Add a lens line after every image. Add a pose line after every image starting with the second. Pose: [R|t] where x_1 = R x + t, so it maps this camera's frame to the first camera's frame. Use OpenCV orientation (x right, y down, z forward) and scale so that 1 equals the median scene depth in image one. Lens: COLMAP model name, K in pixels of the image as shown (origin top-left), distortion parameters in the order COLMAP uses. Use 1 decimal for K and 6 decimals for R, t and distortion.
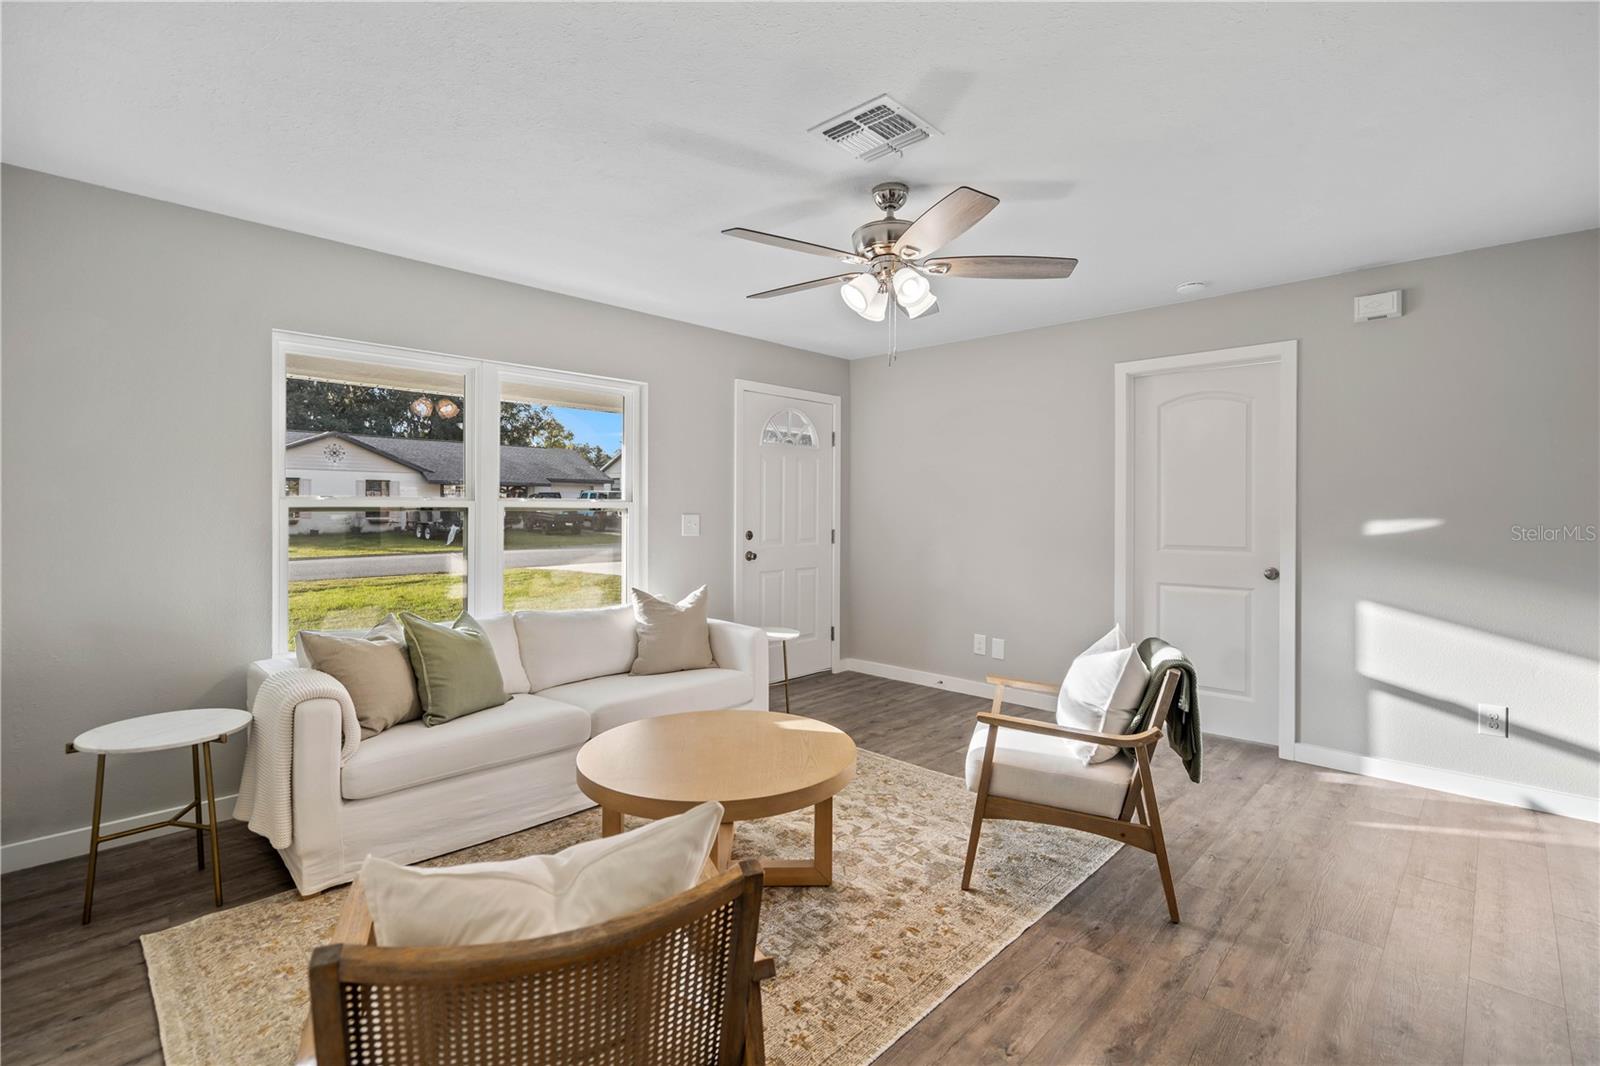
lens RADIAL K [[730.1, 0, 804.4], [0, 730.1, 515.0], [0, 0, 1]] dist [-0.002538, 0.001672]
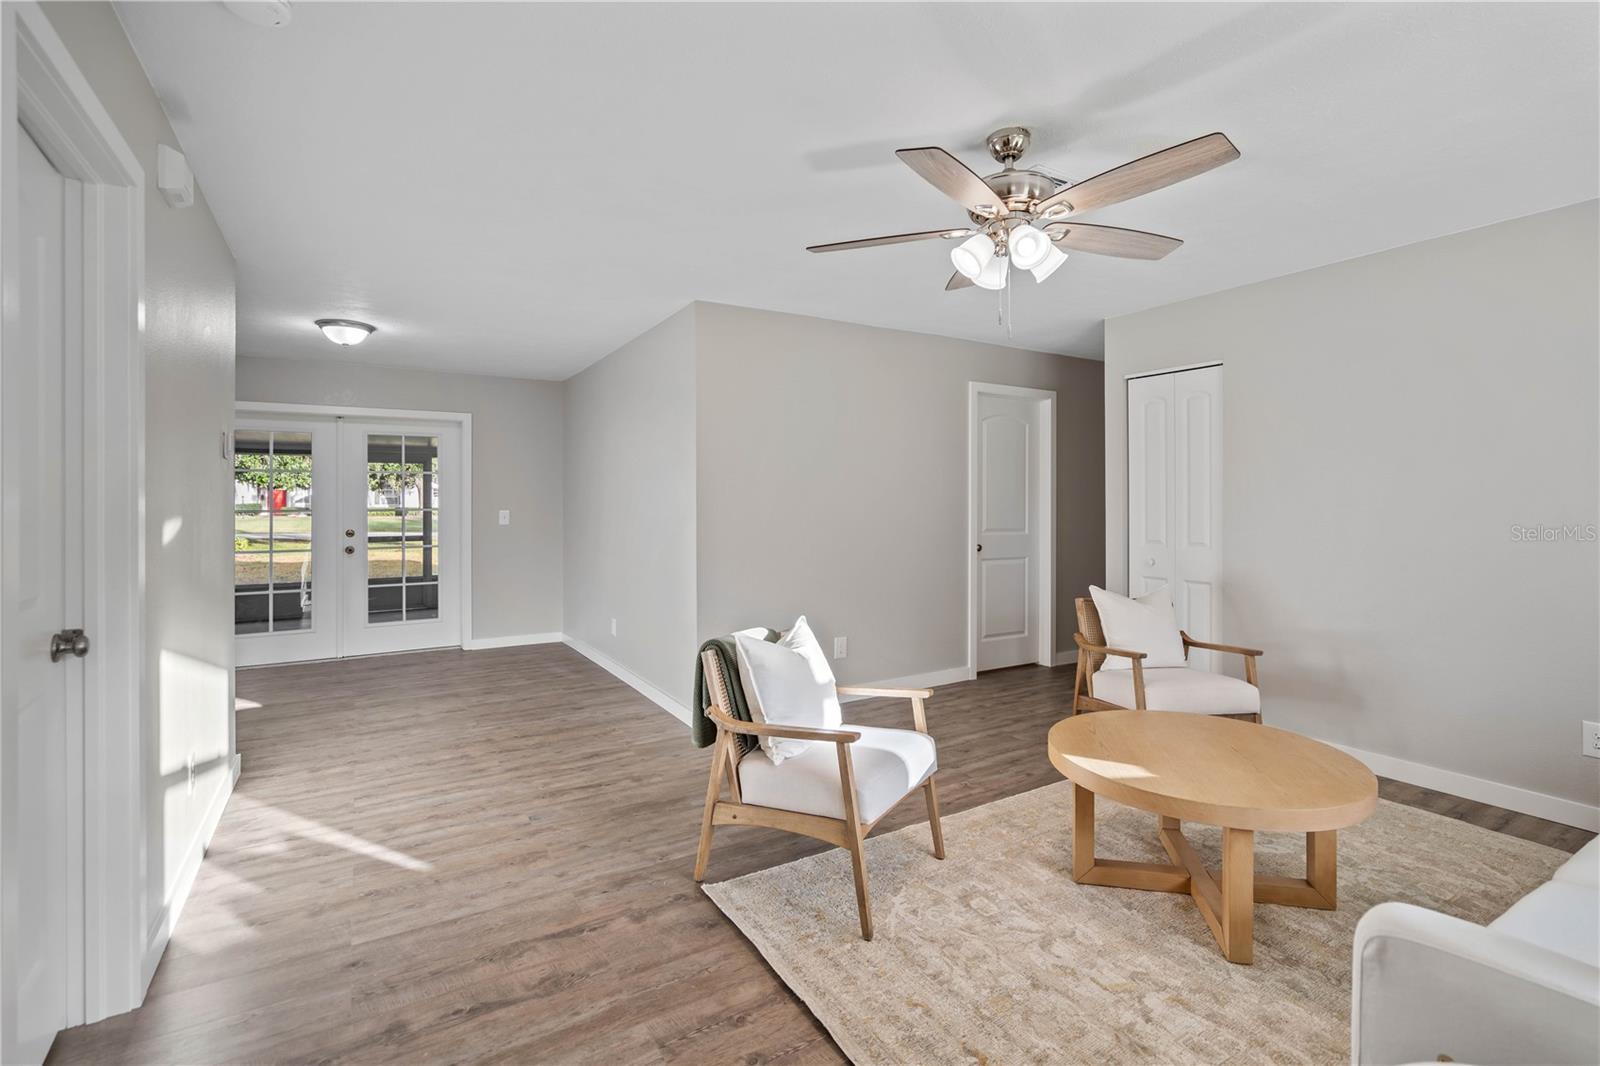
lens RADIAL K [[730.1, 0, 804.4], [0, 730.1, 515.0], [0, 0, 1]] dist [-0.002538, 0.001672]
pose [[-0.968626, -0.007208, 0.248420, 0.129675], [-0.001849, 0.999761, 0.021799, -0.011322], [-0.248518, 0.020656, -0.968407, 1.775865]]
